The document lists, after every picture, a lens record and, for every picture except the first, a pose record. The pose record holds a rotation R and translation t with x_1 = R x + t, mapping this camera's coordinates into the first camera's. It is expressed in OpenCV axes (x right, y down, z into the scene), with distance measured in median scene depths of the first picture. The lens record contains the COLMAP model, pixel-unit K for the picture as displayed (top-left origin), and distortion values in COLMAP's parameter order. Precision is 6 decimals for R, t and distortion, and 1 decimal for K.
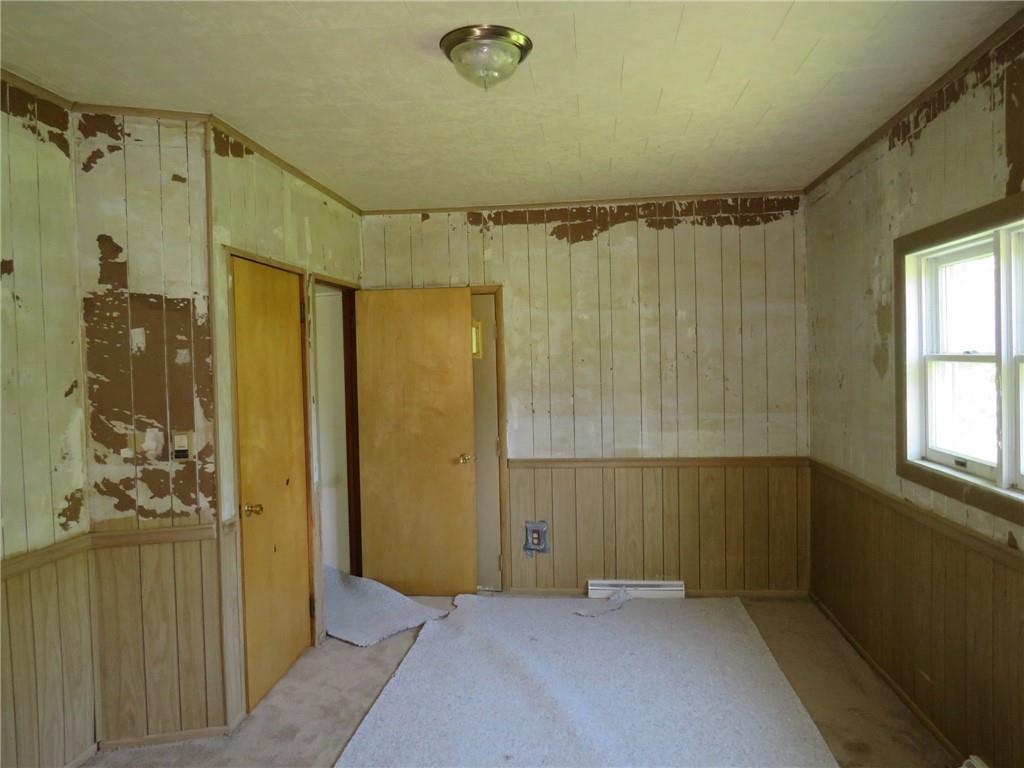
lens RADIAL K [[708.7, 0, 512.0], [0, 708.7, 384.0], [0, 0, 1]] dist [-0.037038, -0.002364]
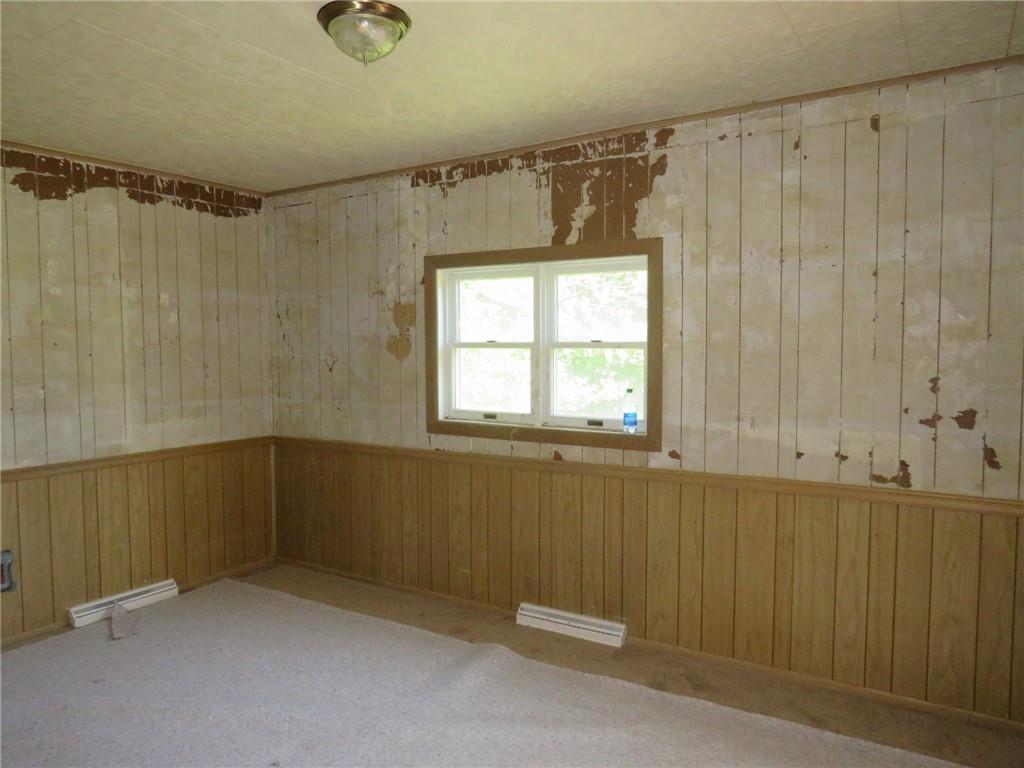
lens RADIAL K [[702.9, 0, 512.0], [0, 702.9, 384.0], [0, 0, 1]] dist [-0.053169, 0.000893]
pose [[0.432215, -0.027726, 0.901344, -0.395619], [0.024139, 0.999525, 0.019171, 0.010343], [-0.901448, 0.013472, 0.432678, 0.181662]]
